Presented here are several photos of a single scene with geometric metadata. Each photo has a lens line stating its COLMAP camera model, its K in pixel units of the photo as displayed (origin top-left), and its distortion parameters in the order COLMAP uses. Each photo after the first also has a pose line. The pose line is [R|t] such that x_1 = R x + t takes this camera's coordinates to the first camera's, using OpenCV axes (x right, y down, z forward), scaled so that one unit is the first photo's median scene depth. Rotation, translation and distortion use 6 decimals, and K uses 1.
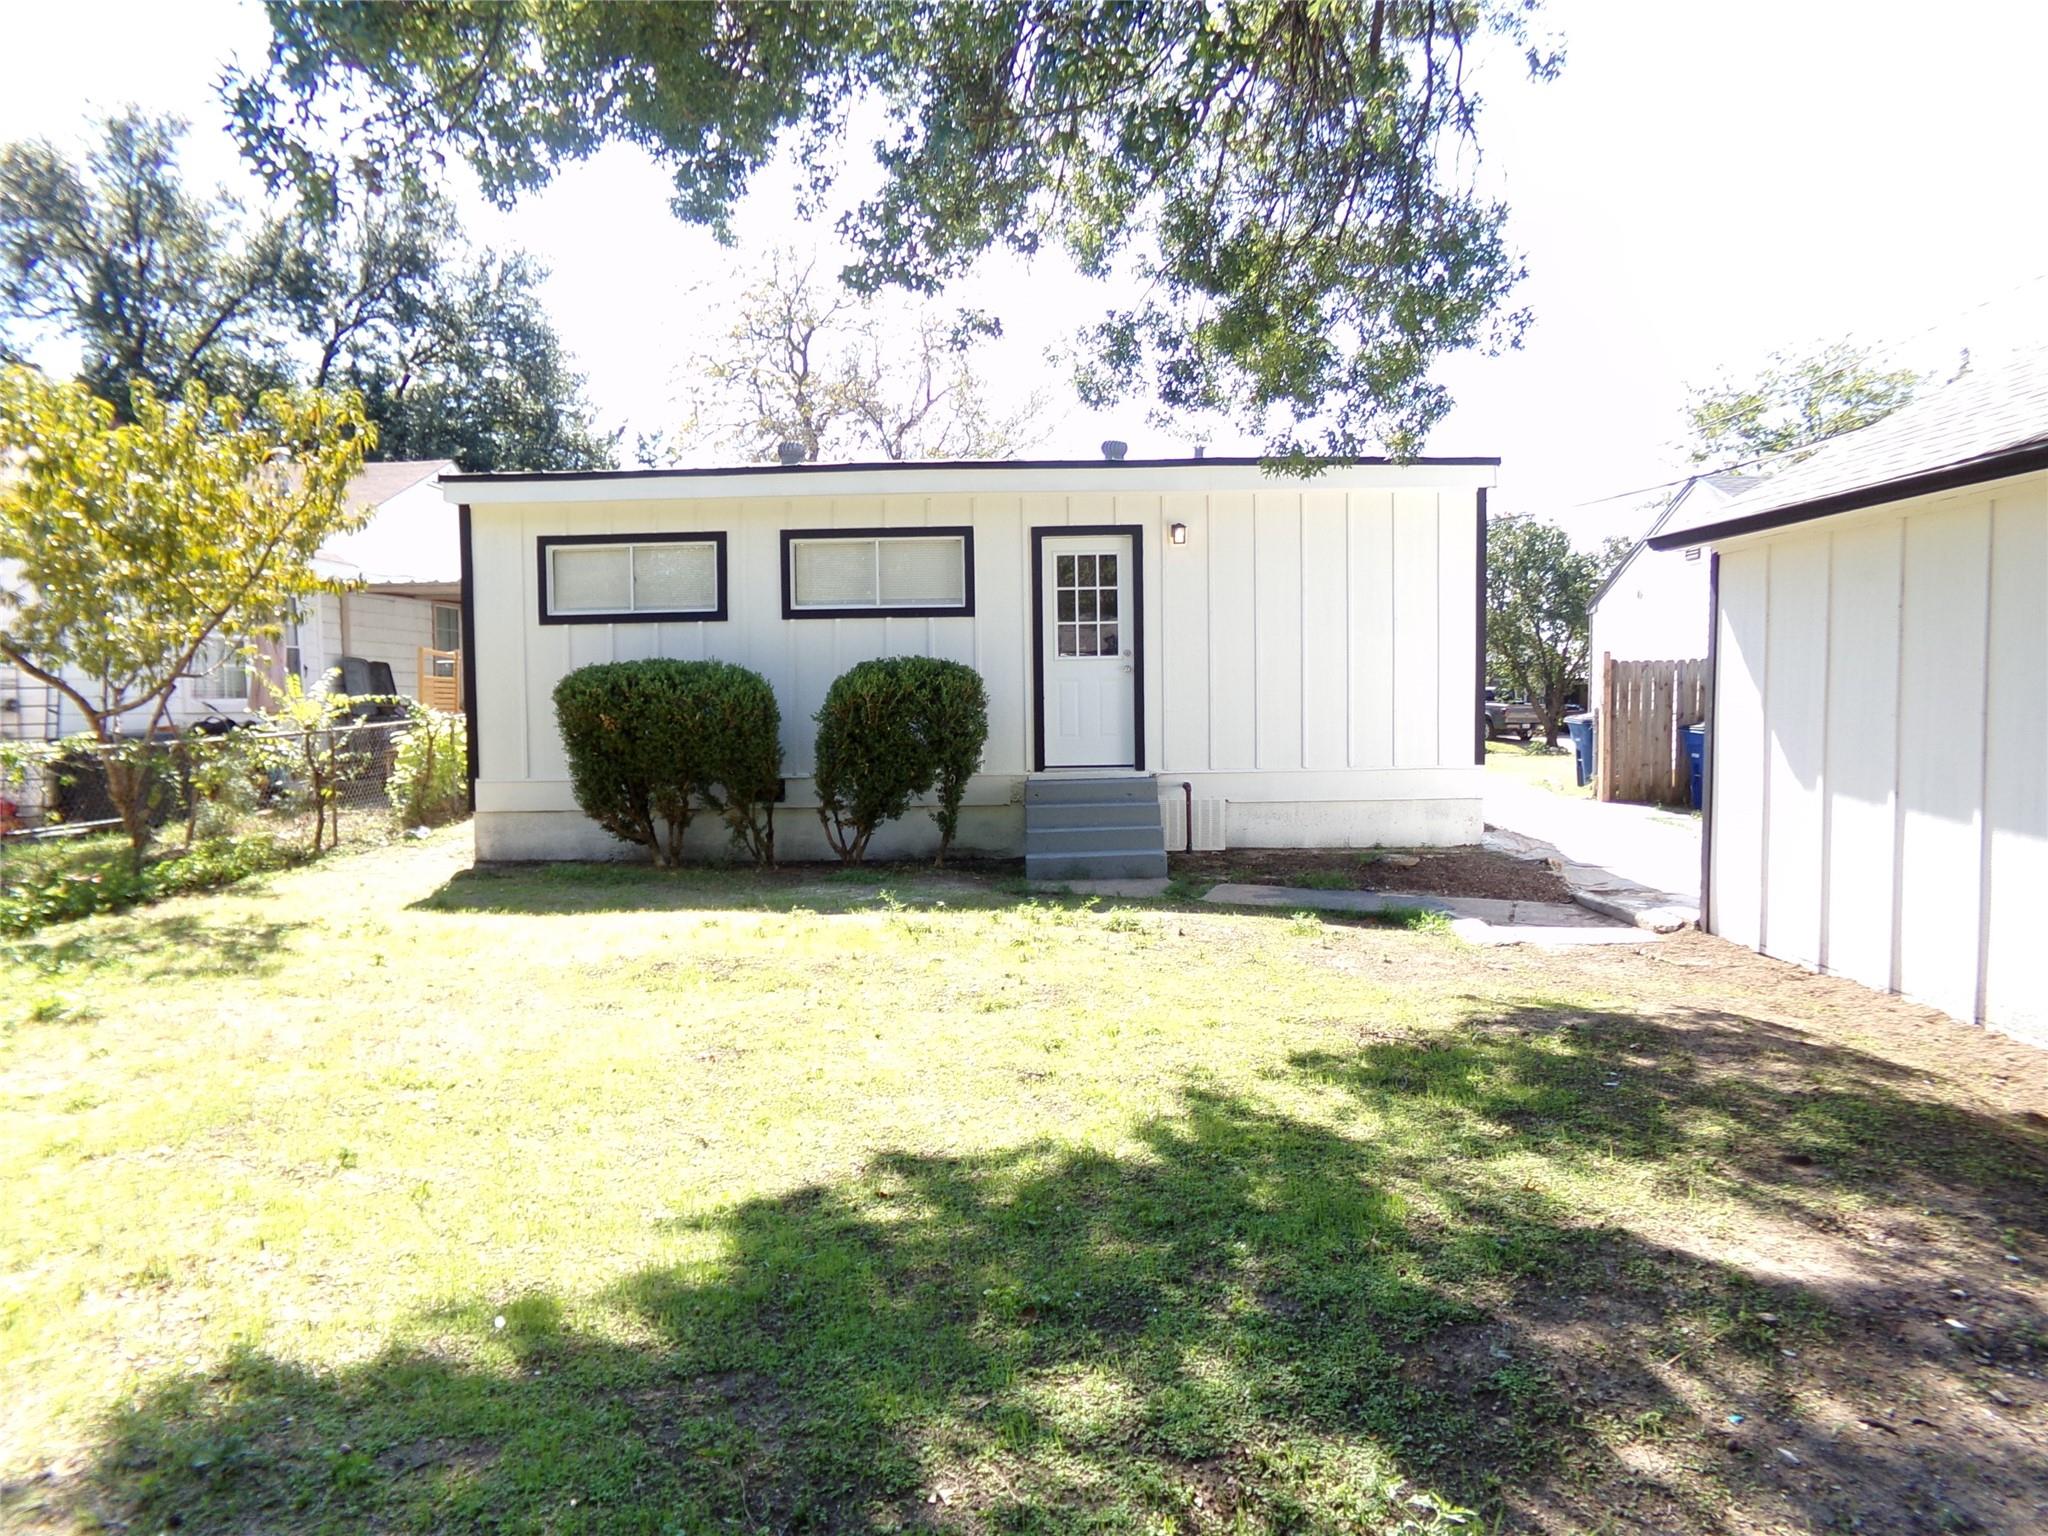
lens RADIAL K [[1378.5, 0, 1020.2], [0, 1378.5, 797.9], [0, 0, 1]] dist [-0.161928, 0.223097]
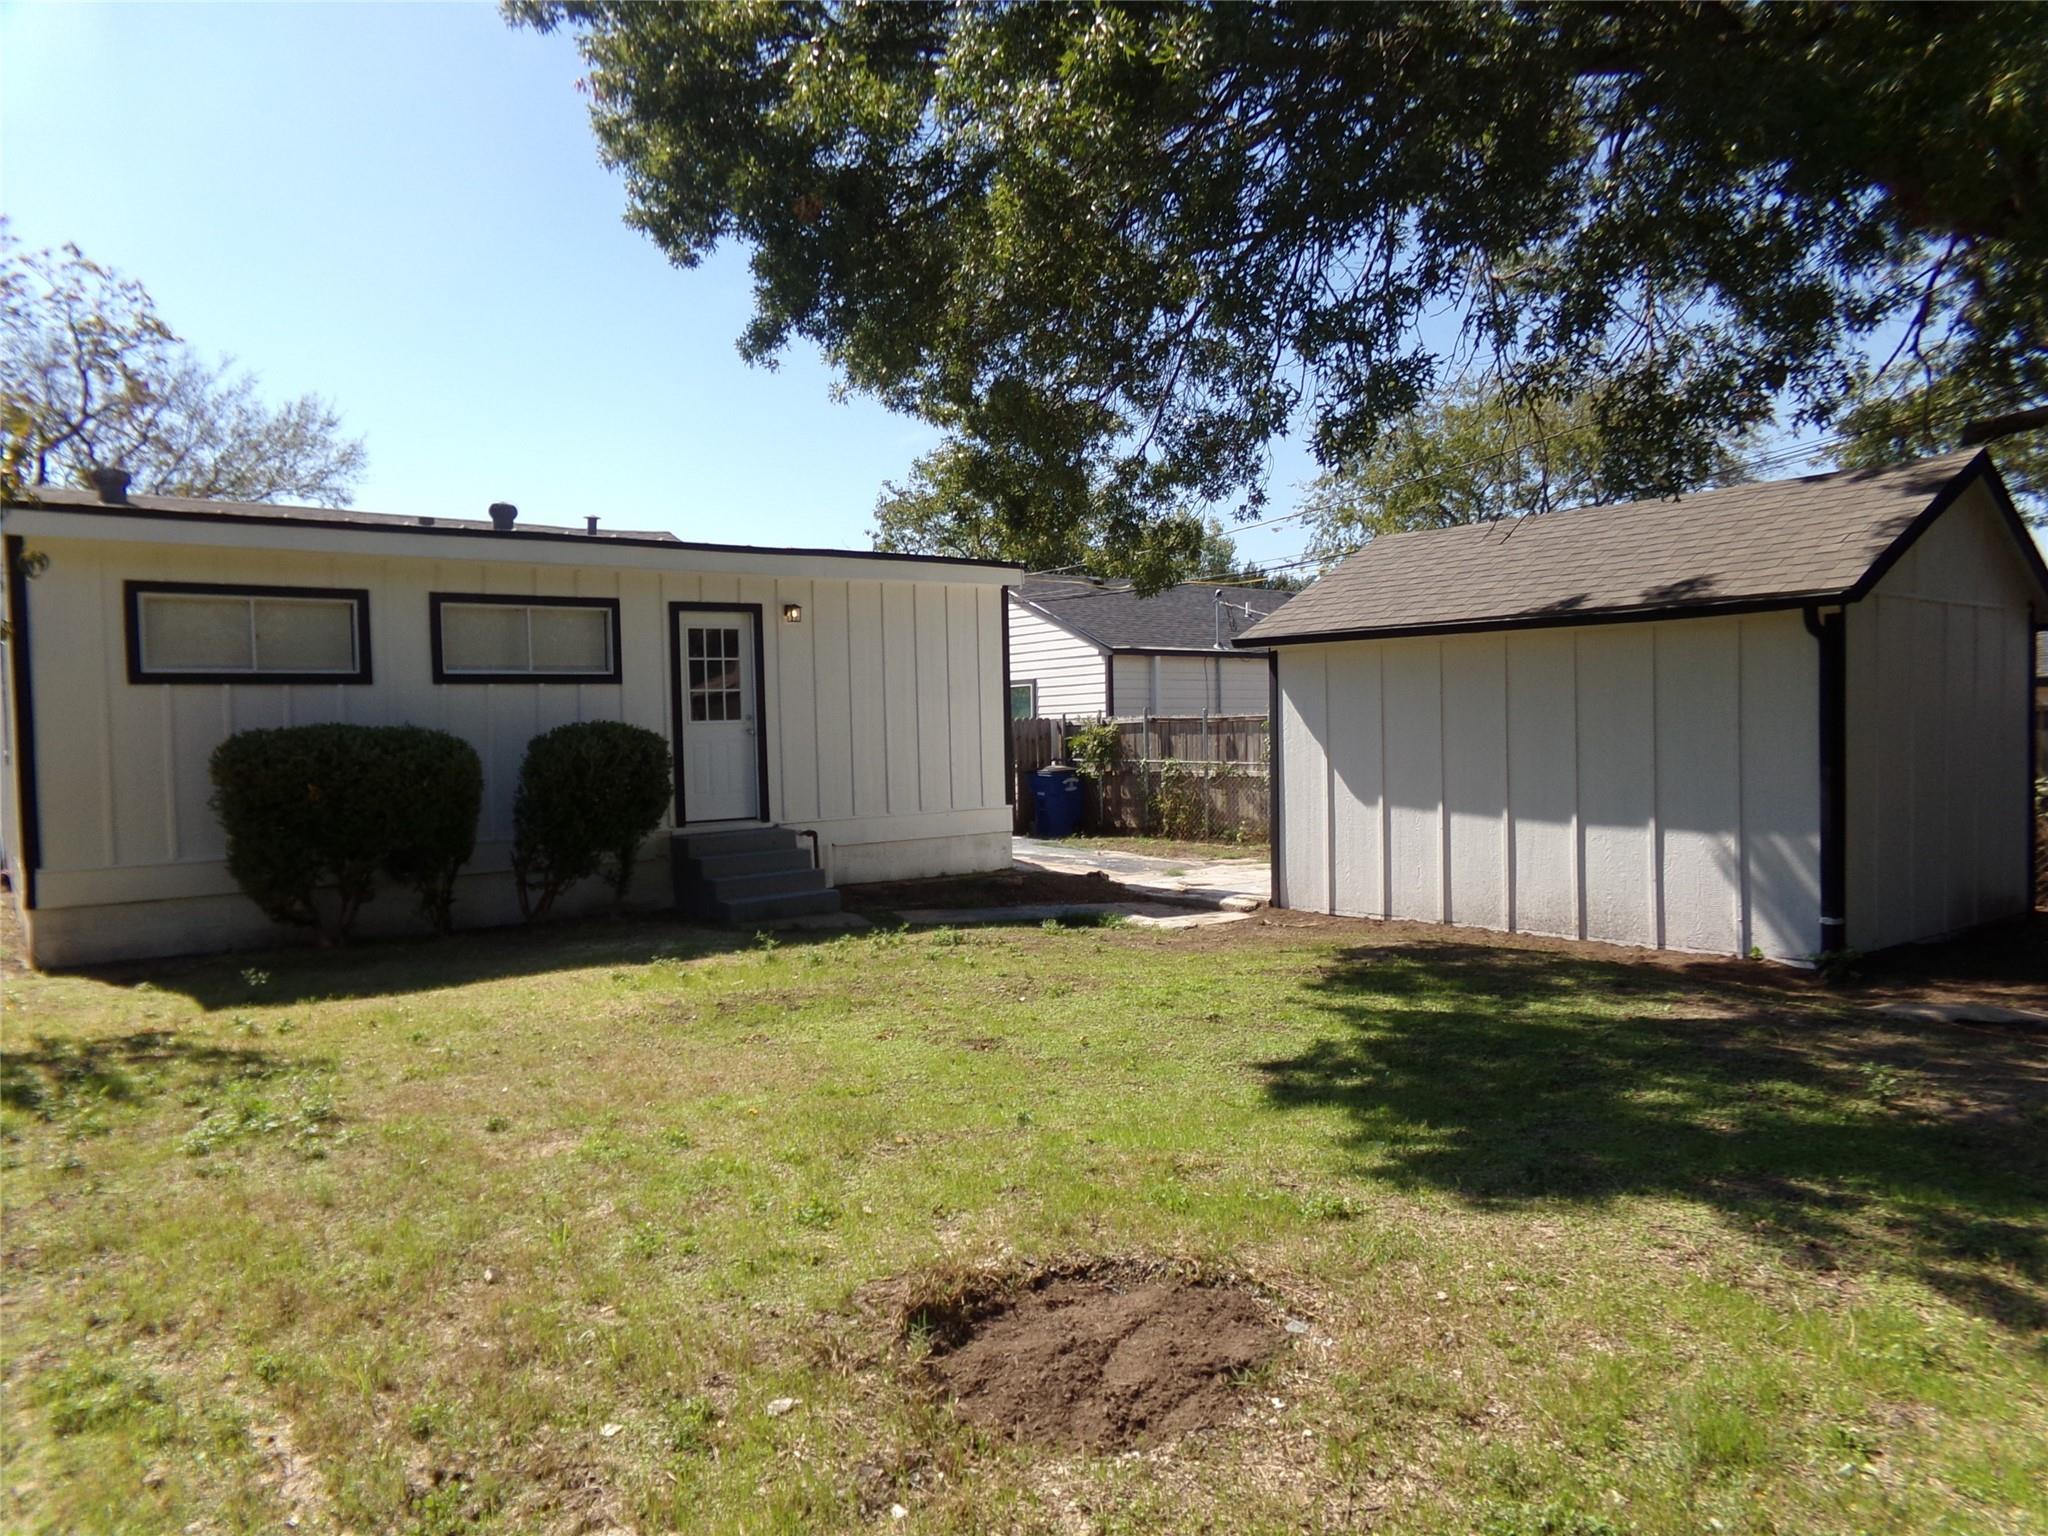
lens RADIAL K [[1378.5, 0, 1020.2], [0, 1378.5, 797.9], [0, 0, 1]] dist [-0.161928, 0.223097]
pose [[0.789631, -0.034862, 0.612591, -0.436058], [0.059438, 0.998035, -0.019818, -0.004740], [-0.610697, 0.052060, 0.790151, -0.013599]]
